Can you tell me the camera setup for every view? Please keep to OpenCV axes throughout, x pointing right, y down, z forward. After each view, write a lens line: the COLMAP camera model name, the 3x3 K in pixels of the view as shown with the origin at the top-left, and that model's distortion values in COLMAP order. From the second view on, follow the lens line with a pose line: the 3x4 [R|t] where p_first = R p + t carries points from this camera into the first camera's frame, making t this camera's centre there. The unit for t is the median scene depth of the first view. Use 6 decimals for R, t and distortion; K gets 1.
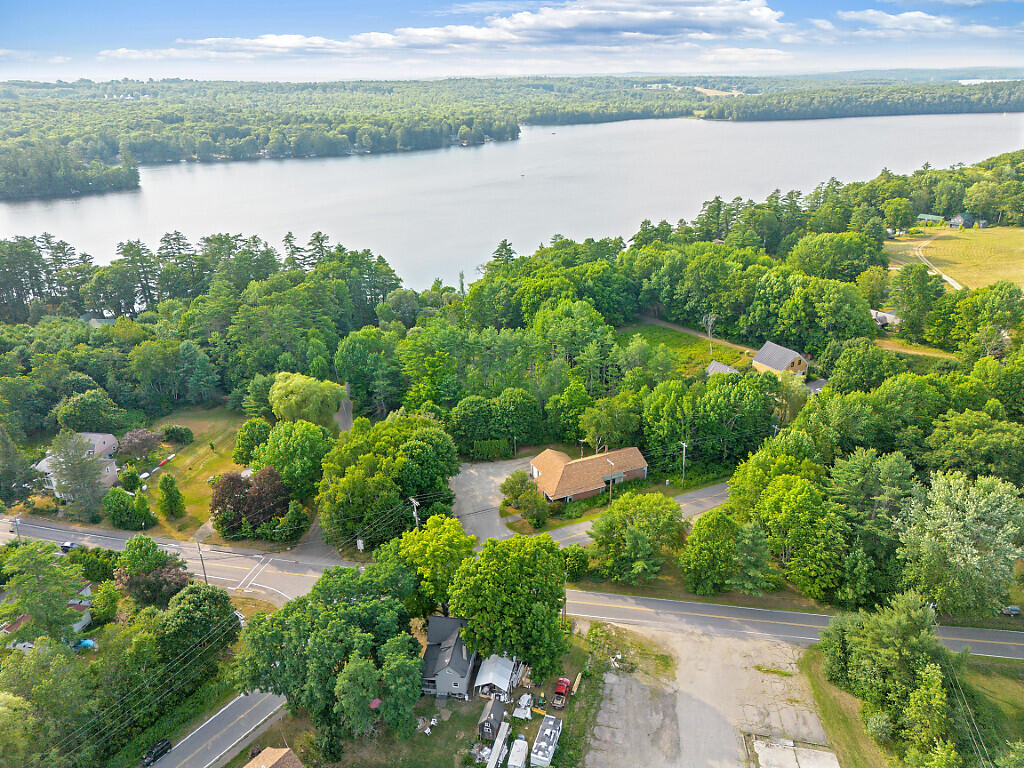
lens RADIAL K [[708.2, 0, 515.5], [0, 708.2, 403.9], [0, 0, 1]] dist [0.056688, -0.042977]
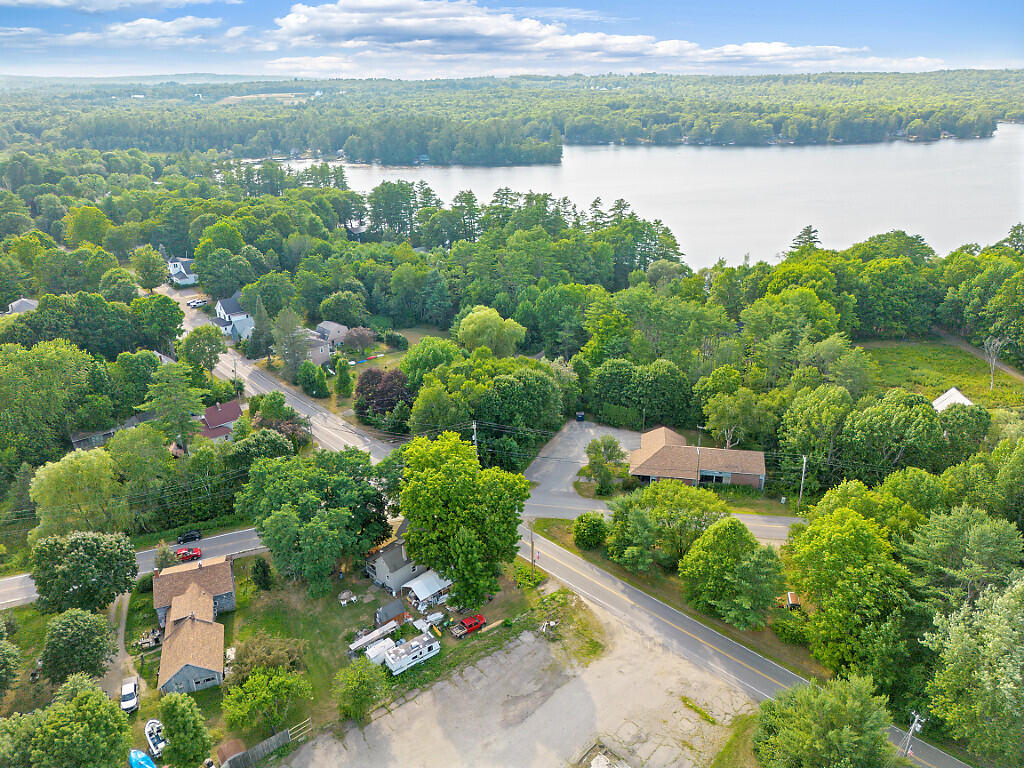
lens RADIAL K [[708.2, 0, 515.5], [0, 708.2, 403.9], [0, 0, 1]] dist [0.056688, -0.042977]
pose [[0.829226, 0.239936, -0.504792, 0.275231], [-0.237234, 0.968868, 0.070811, 0.012412], [0.506067, 0.061035, 0.860332, 0.087418]]
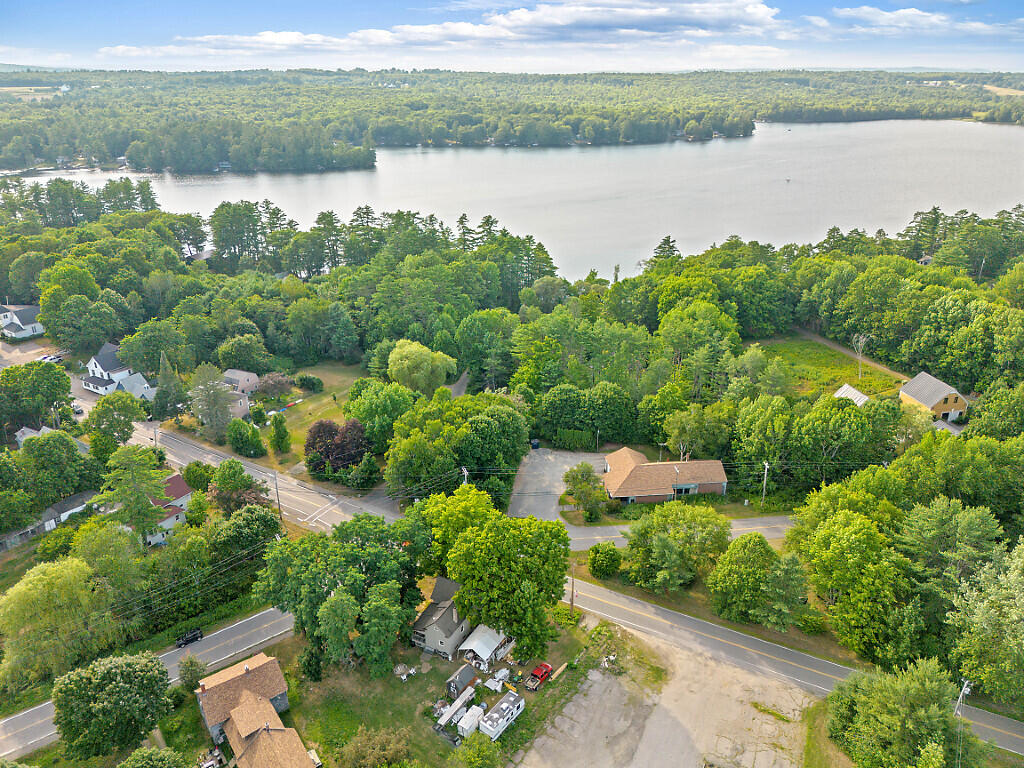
lens RADIAL K [[718.6, 0, 515.6], [0, 718.6, 403.8], [0, 0, 1]] dist [0.059410, -0.045963]
pose [[0.951232, 0.143642, -0.272990, 0.131133], [-0.142924, 0.989475, 0.022626, 0.003160], [0.273367, 0.017494, 0.961751, 0.001041]]
